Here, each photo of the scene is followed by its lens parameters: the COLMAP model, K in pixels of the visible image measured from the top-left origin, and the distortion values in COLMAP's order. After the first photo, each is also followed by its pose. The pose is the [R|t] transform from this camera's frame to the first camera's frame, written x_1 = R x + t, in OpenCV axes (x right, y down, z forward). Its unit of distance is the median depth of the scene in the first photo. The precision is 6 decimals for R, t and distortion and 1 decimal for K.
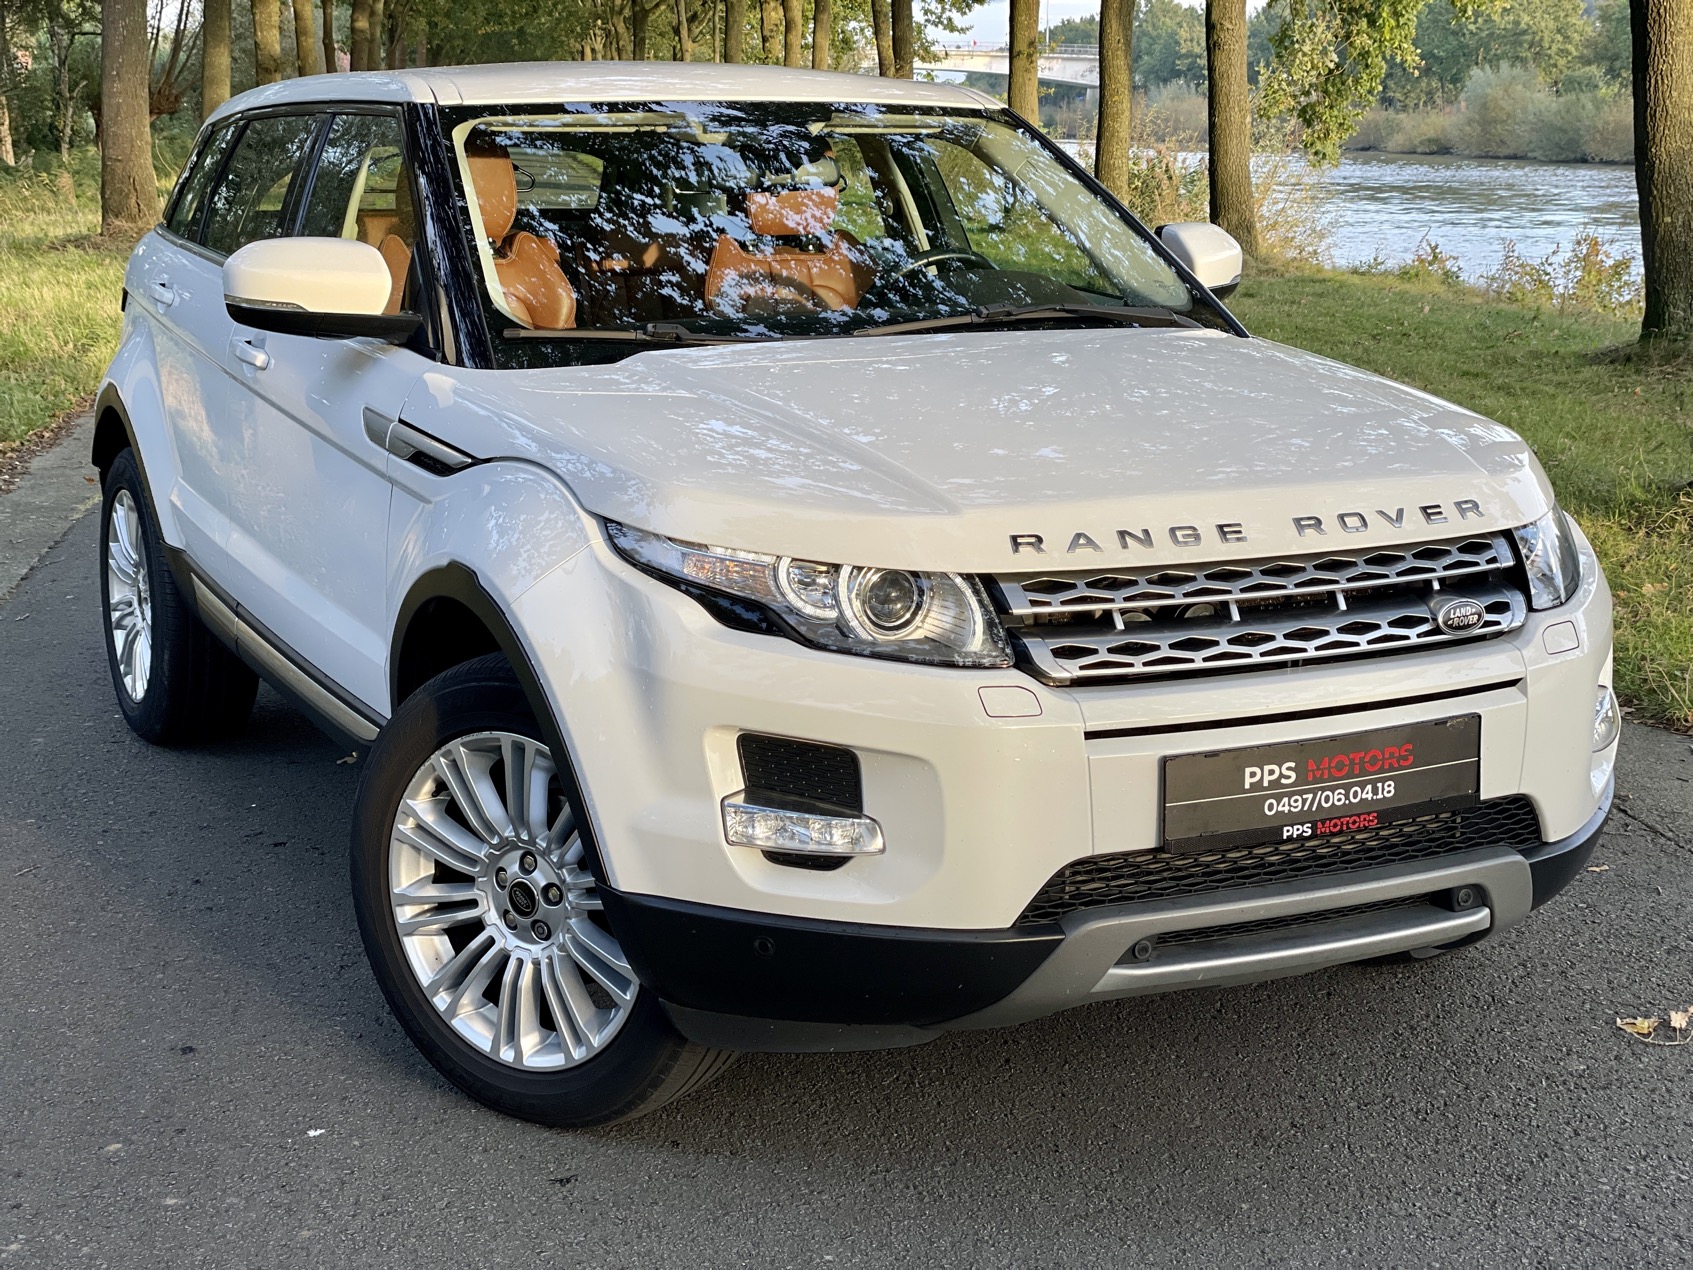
lens RADIAL K [[2507.1, 0, 847.2], [0, 2507.1, 624.9], [0, 0, 1]] dist [0.165493, -0.265122]
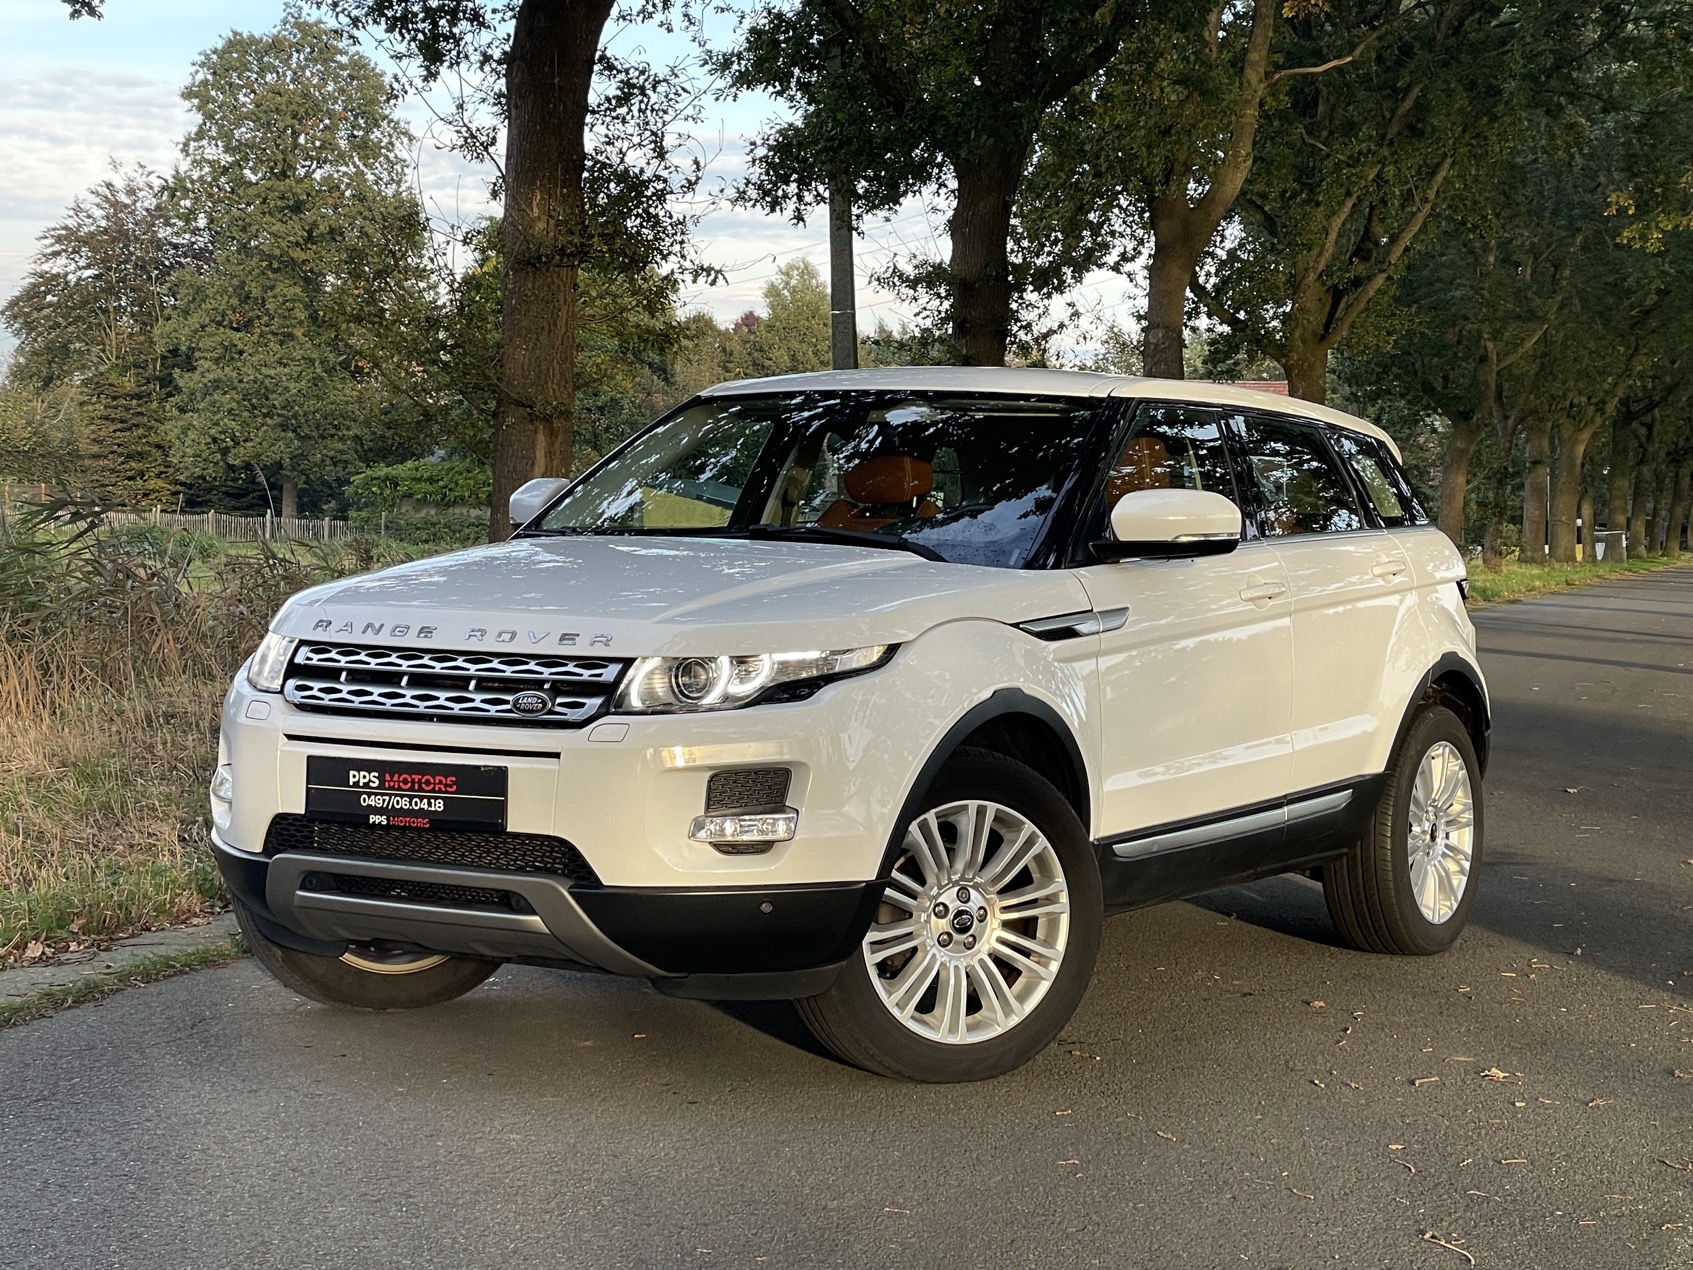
lens RADIAL K [[3055.5, 0, 846.5], [0, 3055.5, 635.0], [0, 0, 1]] dist [0.184487, 0.015454]
pose [[0.535397, 0.044282, -0.843439, 1.874013], [-0.185521, 0.980402, -0.066292, 0.042046], [0.823973, 0.191968, 0.533119, 0.213759]]
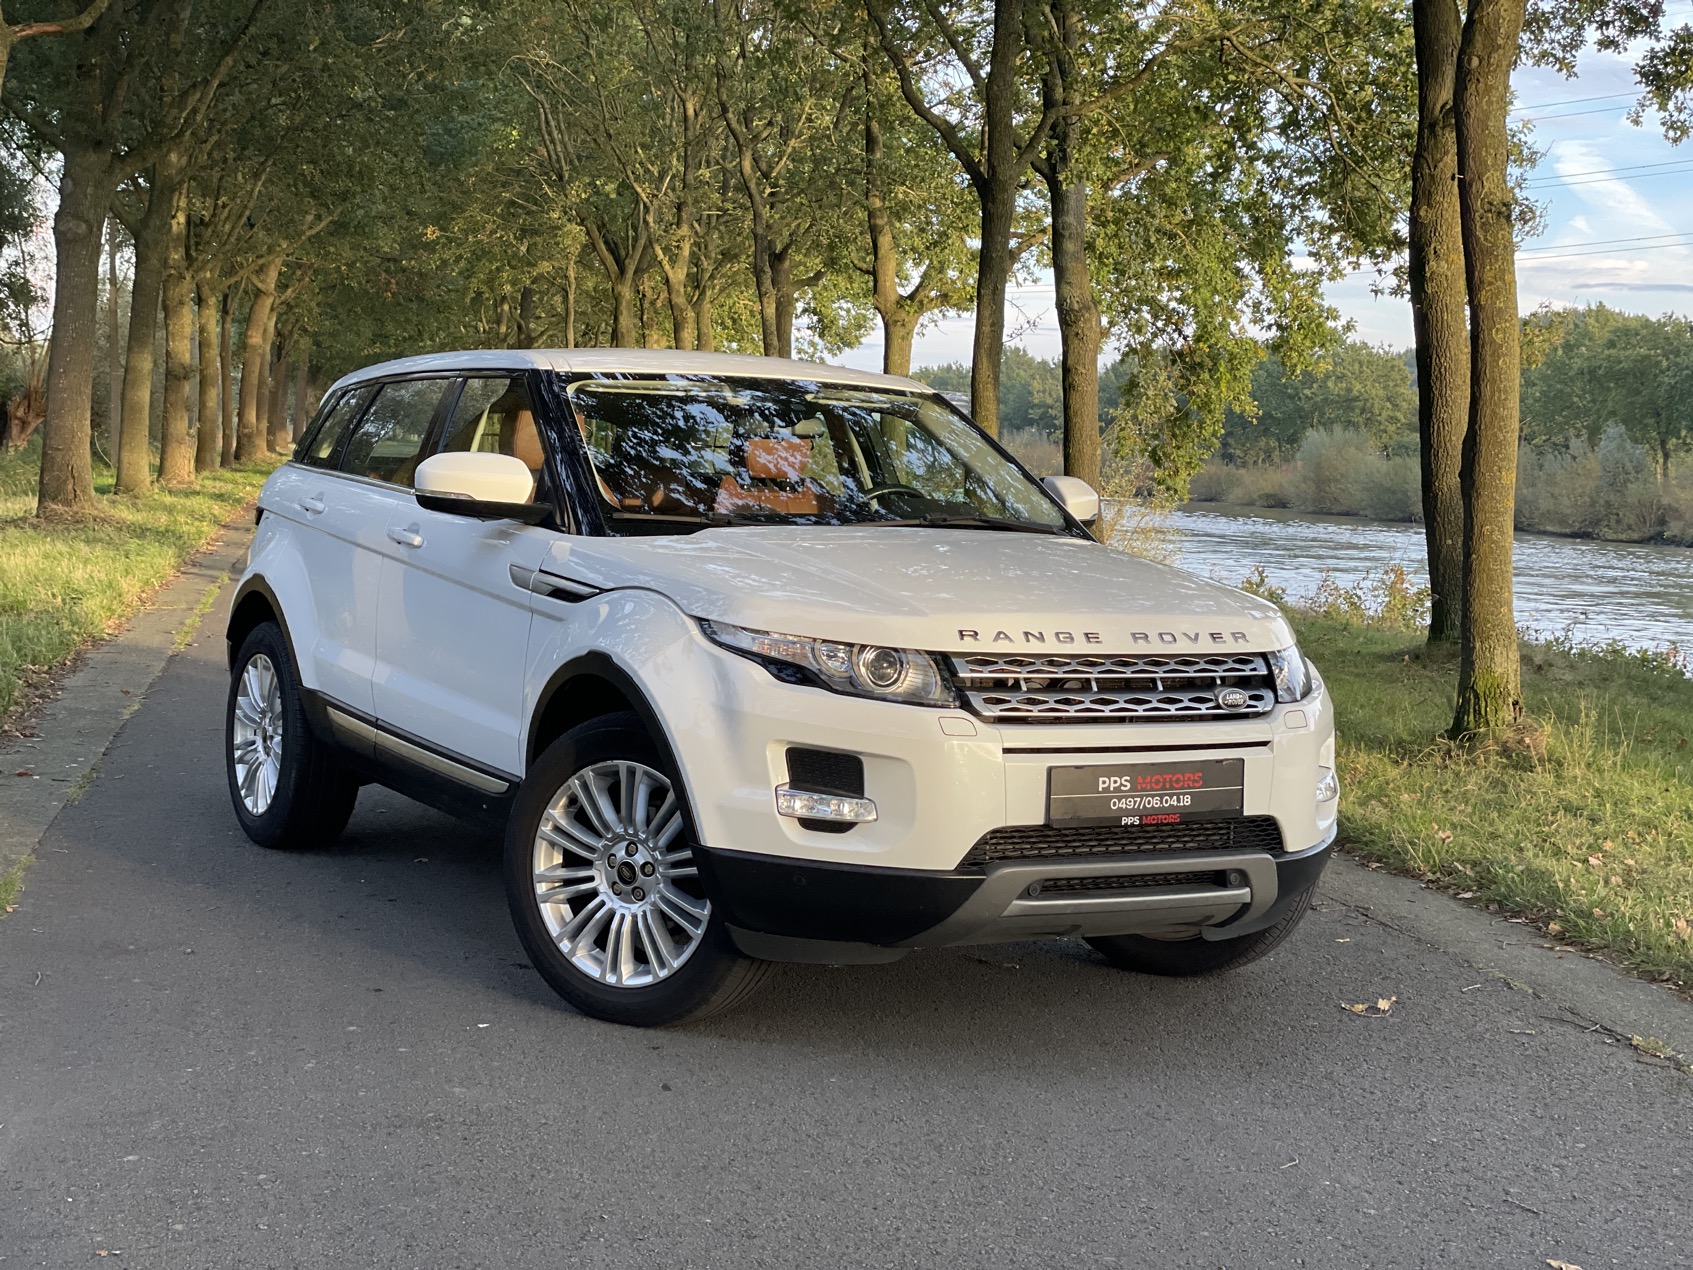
lens RADIAL K [[2504.6, 0, 854.9], [0, 2504.6, 642.5], [0, 0, 1]] dist [0.135363, 0.008612]
pose [[0.997508, 0.035579, 0.060918, -0.097440], [-0.027818, 0.991916, -0.123809, 0.169722], [-0.064831, 0.121806, 0.990434, -0.582187]]
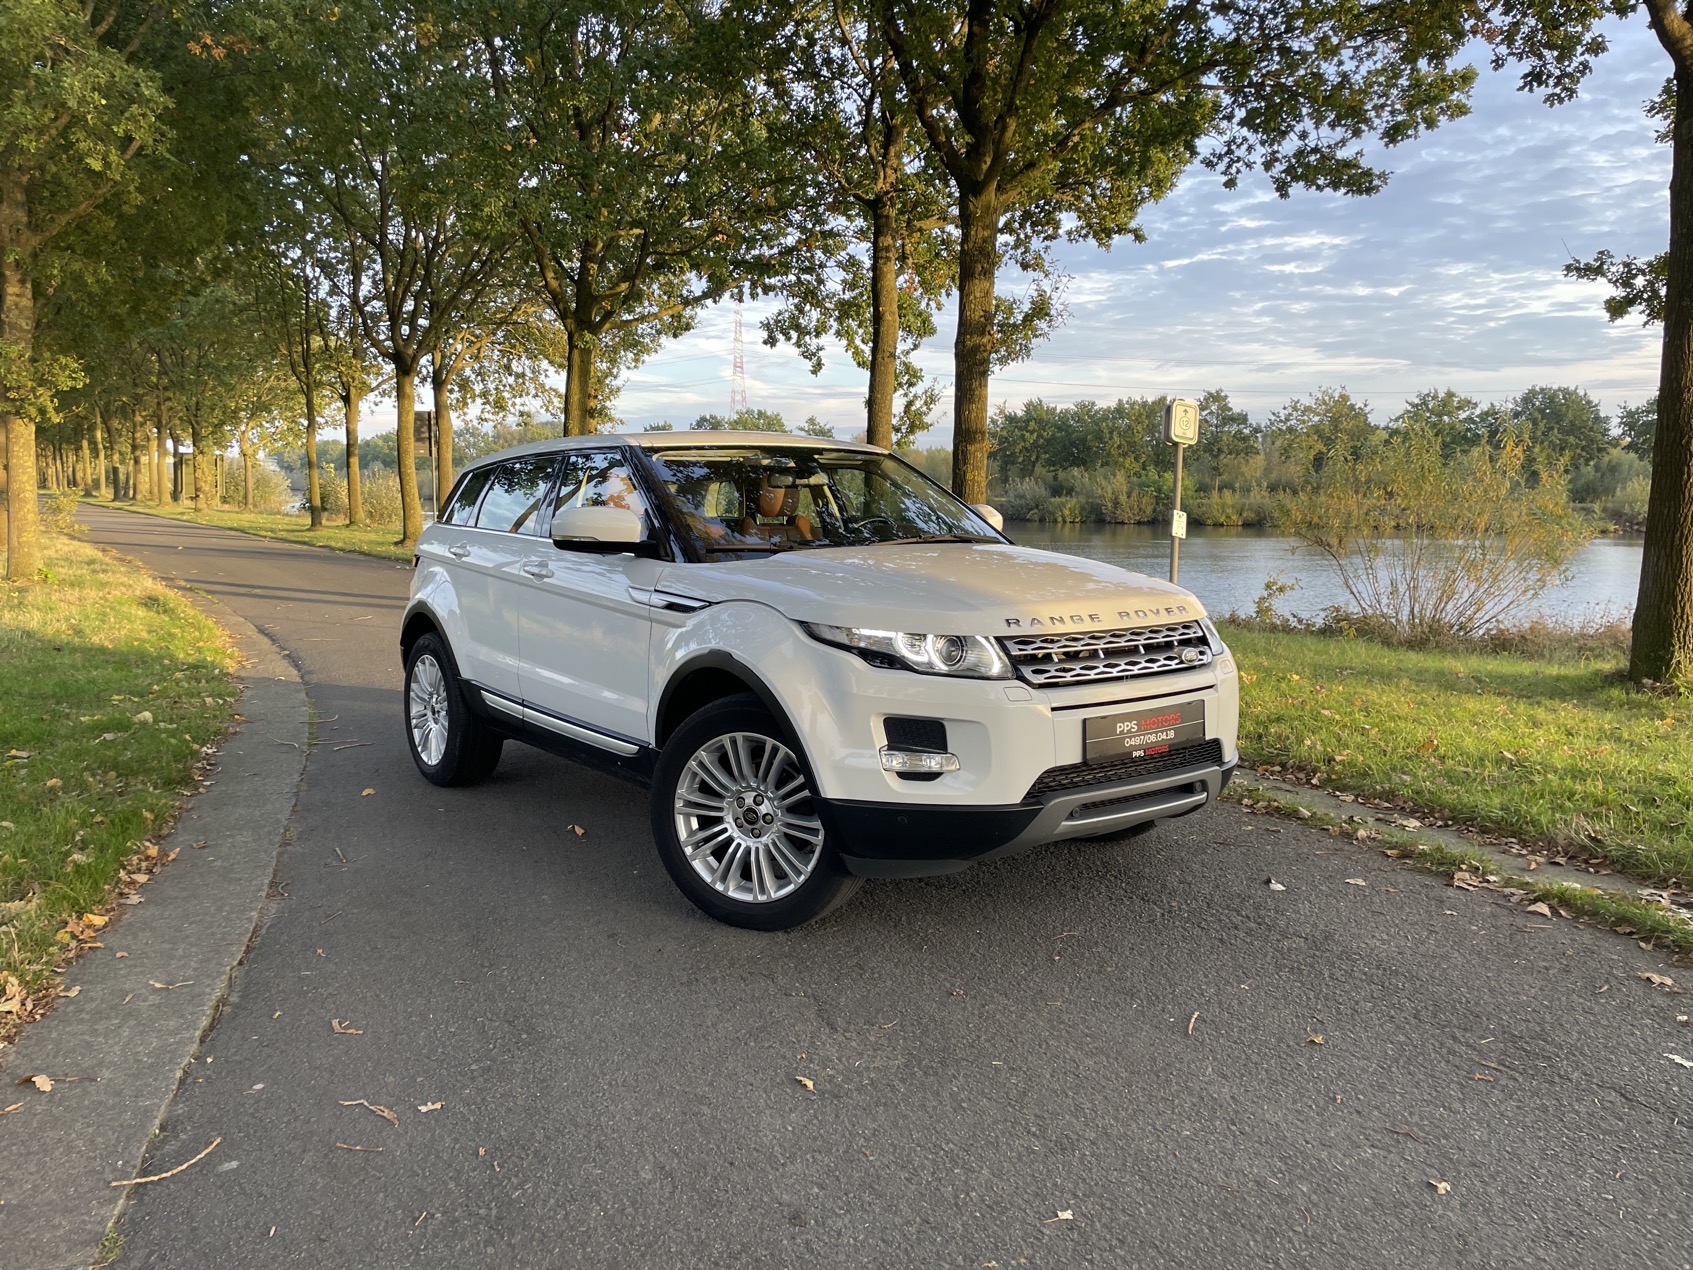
lens RADIAL K [[1266.1, 0, 846.5], [0, 1266.1, 635.0], [0, 0, 1]] dist [0.114859, -0.138776]
pose [[0.983536, -0.029406, 0.178304, -0.252873], [0.047268, 0.994183, -0.096773, 0.073447], [-0.174422, 0.103608, 0.979205, -0.030064]]
